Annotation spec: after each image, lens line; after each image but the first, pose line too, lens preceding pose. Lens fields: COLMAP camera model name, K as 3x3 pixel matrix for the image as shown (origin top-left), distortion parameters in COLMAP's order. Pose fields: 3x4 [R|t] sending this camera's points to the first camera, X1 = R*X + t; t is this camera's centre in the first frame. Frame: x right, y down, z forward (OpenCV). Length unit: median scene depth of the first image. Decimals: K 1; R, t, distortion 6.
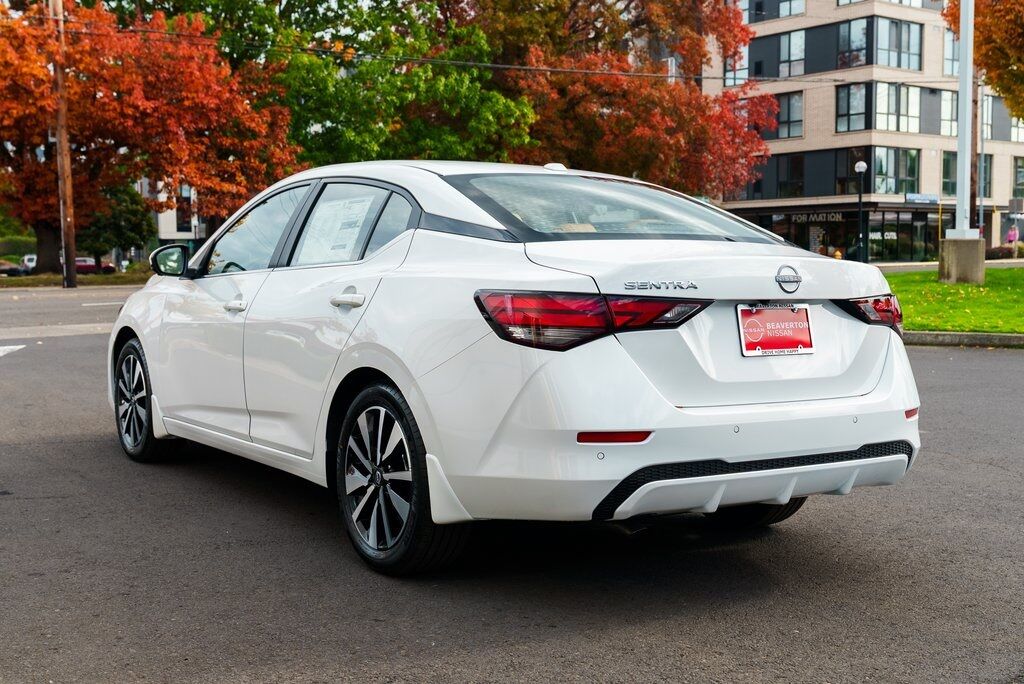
lens RADIAL K [[1198.1, 0, 506.9], [0, 1198.1, 340.0], [0, 0, 1]] dist [0.034190, 0.014562]
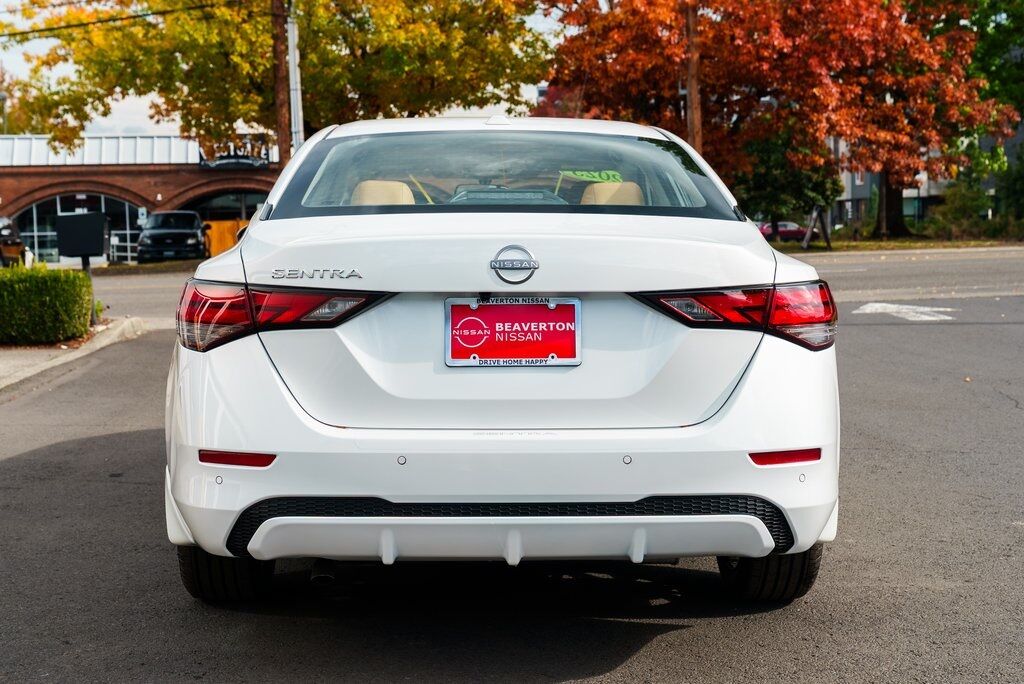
lens RADIAL K [[1430.1, 0, 512.0], [0, 1430.1, 342.0], [0, 0, 1]] dist [0.055695, 0.041593]
pose [[0.856991, 0.031067, -0.514394, 0.066859], [-0.022648, 0.999487, 0.022633, -0.002237], [0.514833, -0.007746, 0.857255, 0.022680]]
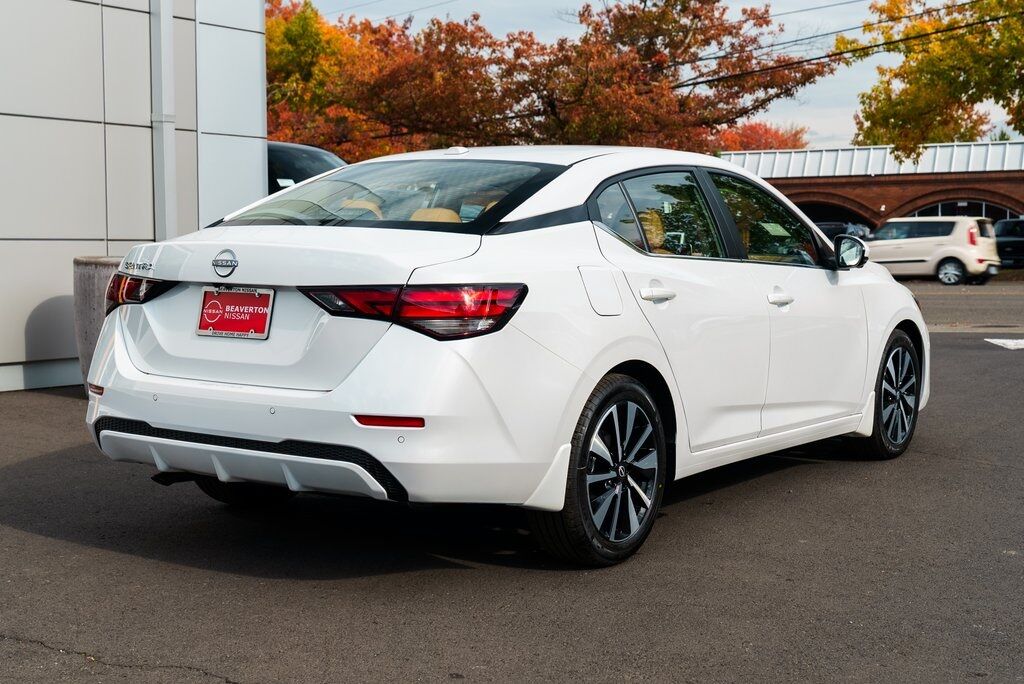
lens RADIAL K [[1430.8, 0, 512.0], [0, 1430.8, 342.0], [0, 0, 1]] dist [0.018083, 0.066336]
pose [[0.421571, 0.068936, -0.904171, 0.099379], [-0.066467, 0.996773, 0.045006, -0.003617], [0.904356, 0.041124, 0.424793, 0.042700]]
